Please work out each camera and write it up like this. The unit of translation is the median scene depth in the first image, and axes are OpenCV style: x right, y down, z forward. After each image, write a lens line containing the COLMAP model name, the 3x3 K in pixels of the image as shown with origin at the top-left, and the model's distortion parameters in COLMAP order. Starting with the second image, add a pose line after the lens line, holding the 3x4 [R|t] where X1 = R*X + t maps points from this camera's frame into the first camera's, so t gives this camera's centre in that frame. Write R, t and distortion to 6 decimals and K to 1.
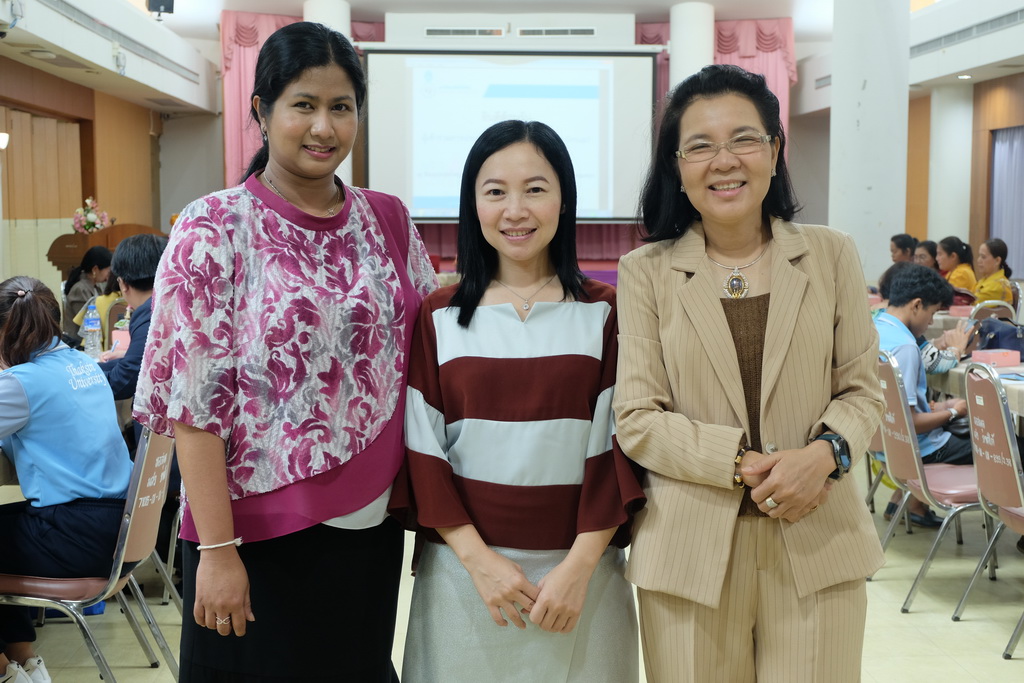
lens RADIAL K [[1389.0, 0, 529.0], [0, 1389.0, 326.8], [0, 0, 1]] dist [0.017904, -0.027649]
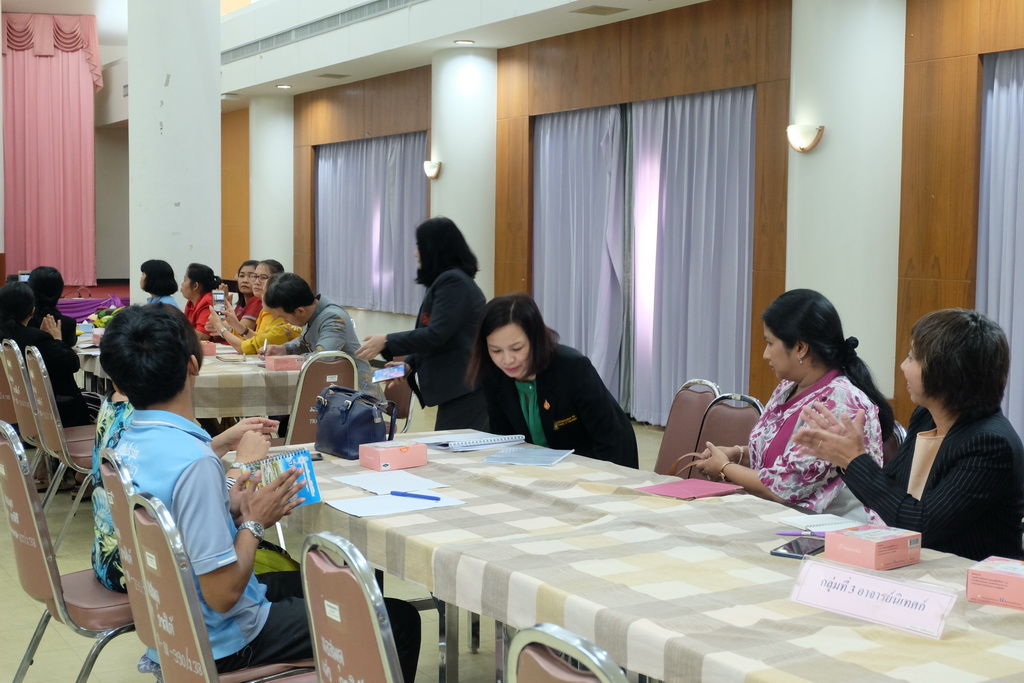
lens RADIAL K [[1350.3, 0, 512.0], [0, 1350.3, 341.5], [0, 0, 1]] dist [-0.011612, 0.016962]
pose [[0.892930, -0.026061, 0.449440, 0.054133], [0.027477, 0.999617, 0.003372, -0.013924], [-0.449355, 0.009338, 0.893304, 0.174957]]
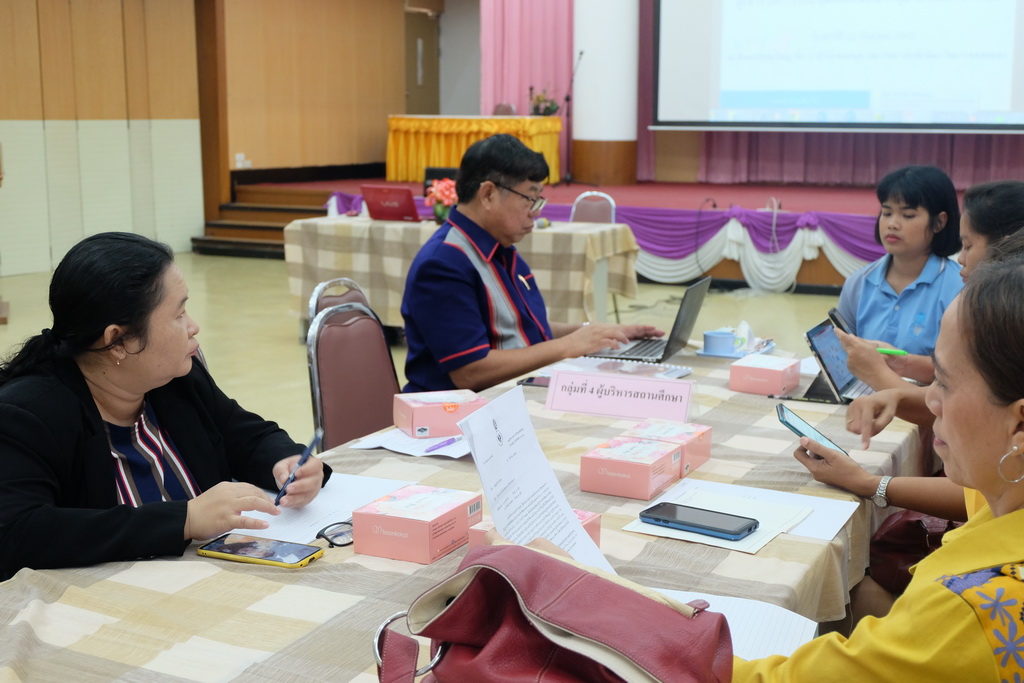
lens RADIAL K [[1349.7, 0, 512.9], [0, 1349.7, 317.0], [0, 0, 1]] dist [0.006346, -0.019909]
pose [[0.867329, 0.076989, -0.491745, 0.253594], [-0.045544, 0.996096, 0.075622, -0.045980], [0.495647, -0.043193, 0.867449, 0.590685]]
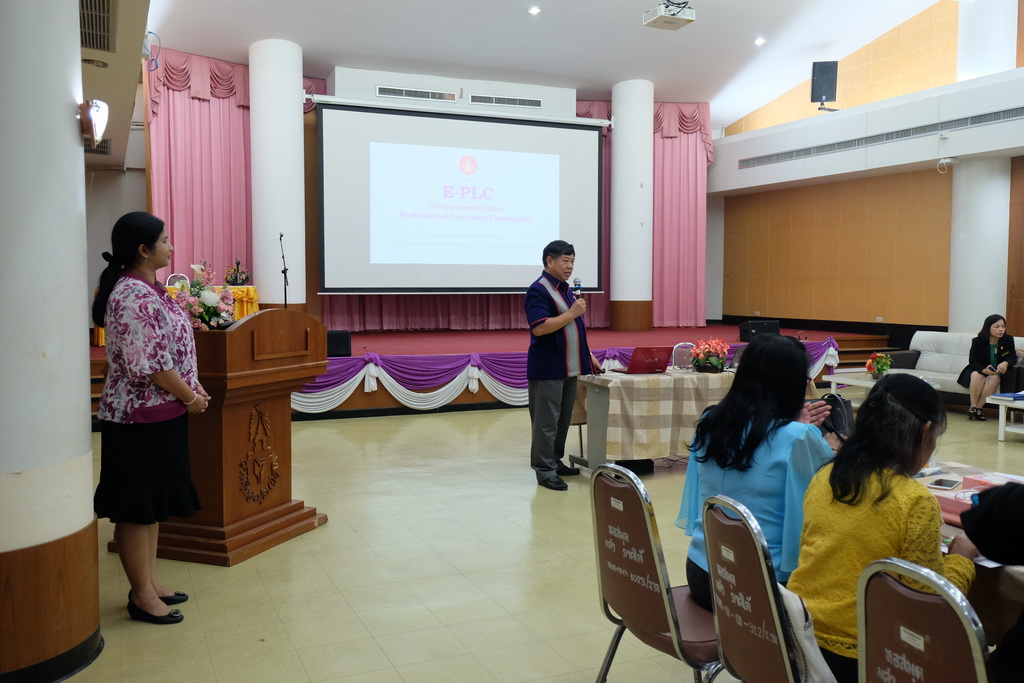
lens RADIAL K [[899.4, 0, 512.0], [0, 899.4, 341.5], [0, 0, 1]] dist [0.009987, 0.012089]
pose [[0.937148, -0.023549, 0.348137, -0.323439], [0.028363, 0.999559, -0.008739, -0.055698], [-0.347778, 0.018064, 0.937403, 0.638071]]
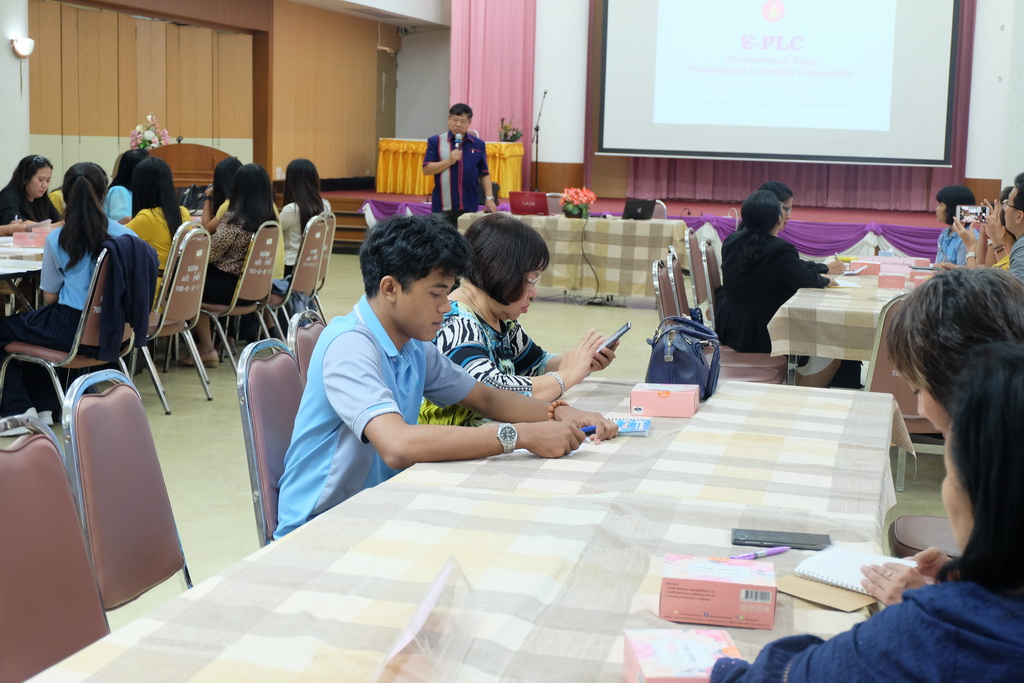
lens RADIAL K [[1487.6, 0, 512.0], [0, 1487.6, 341.5], [0, 0, 1]] dist [-0.059688, 0.053687]
pose [[0.942464, 0.072534, -0.326344, 0.222028], [-0.057160, 0.996767, 0.056468, -0.013324], [0.329385, -0.034566, 0.943563, 0.172052]]
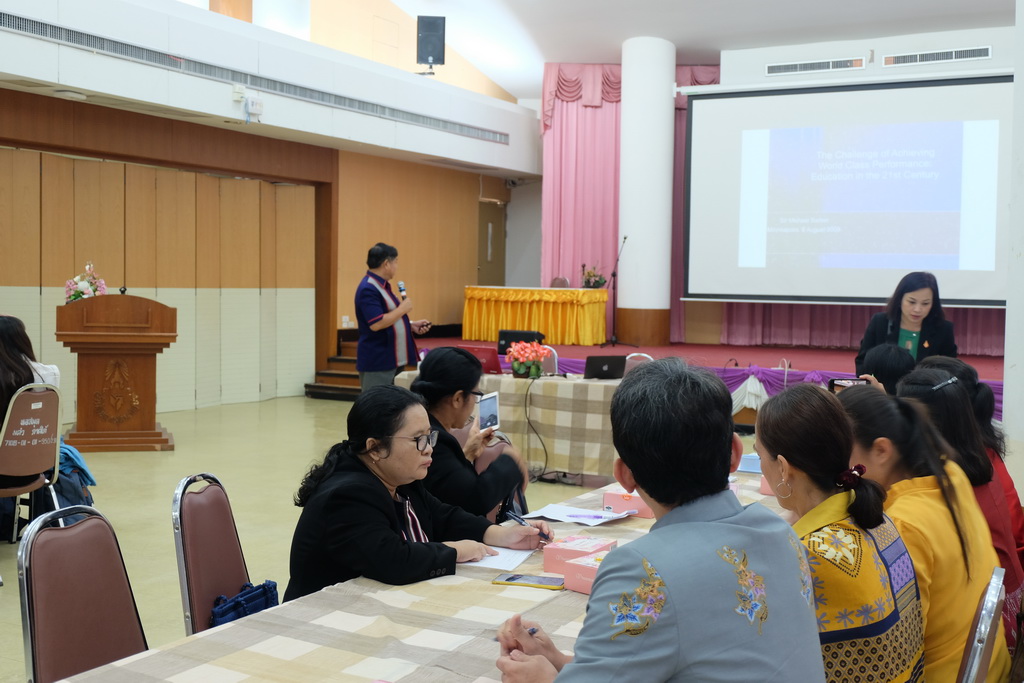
lens RADIAL K [[1185.5, 0, 512.0], [0, 1185.5, 341.5], [0, 0, 1]] dist [0.006529, 0.007445]
pose [[0.849177, 0.040638, -0.526543, 0.272920], [-0.060066, 0.997997, -0.019846, -0.046325], [0.524681, 0.048480, 0.849917, 0.529508]]
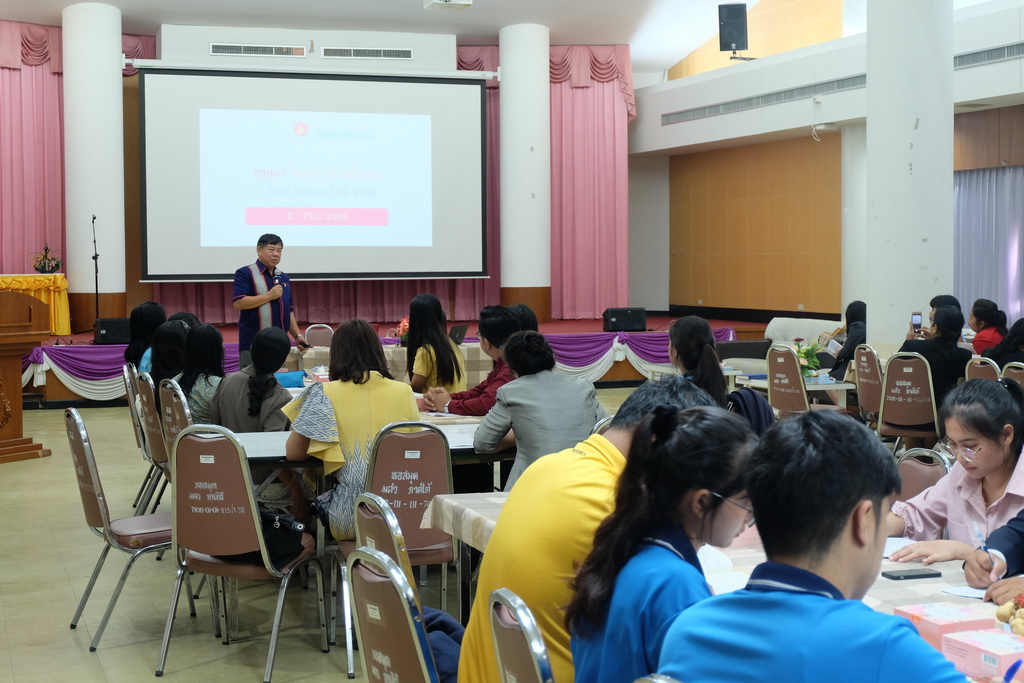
lens RADIAL K [[1577.4, 0, 516.3], [0, 1577.4, 319.7], [0, 0, 1]] dist [-0.039715, 0.062804]
pose [[0.959331, -0.019298, 0.281622, -0.262335], [0.031633, 0.998726, -0.039318, -0.017185], [-0.280504, 0.046628, 0.958720, 0.111271]]
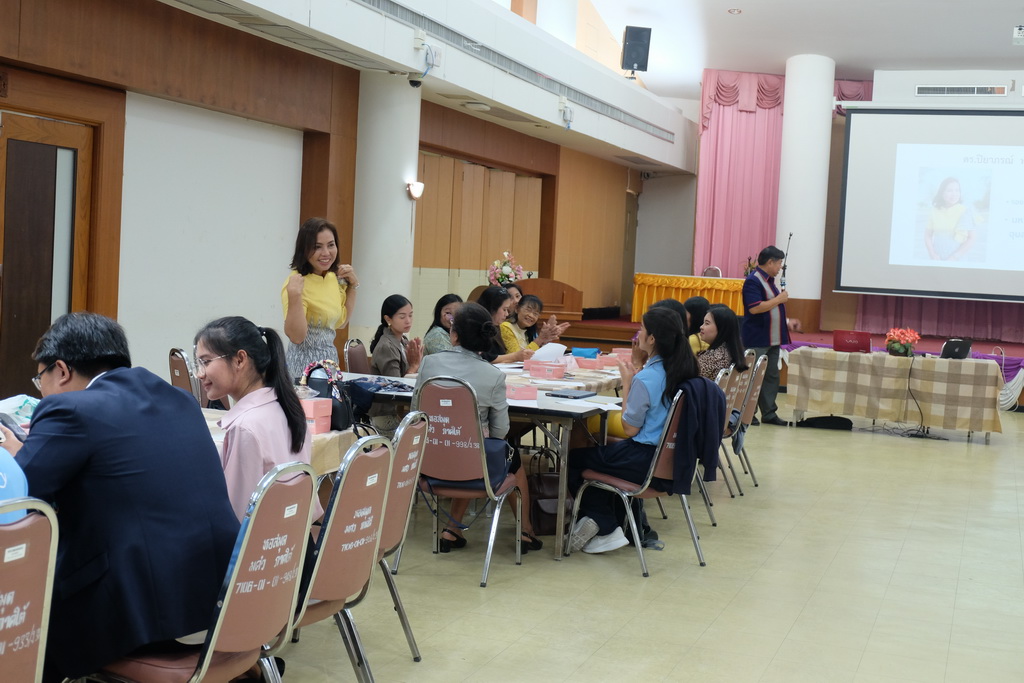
lens RADIAL K [[1350.3, 0, 512.0], [0, 1350.3, 341.5], [0, 0, 1]] dist [-0.011612, 0.016962]
pose [[0.916323, 0.070238, -0.394232, 0.069202], [-0.083674, 0.996349, -0.016971, -0.012387], [0.391601, 0.048537, 0.918854, 0.123541]]
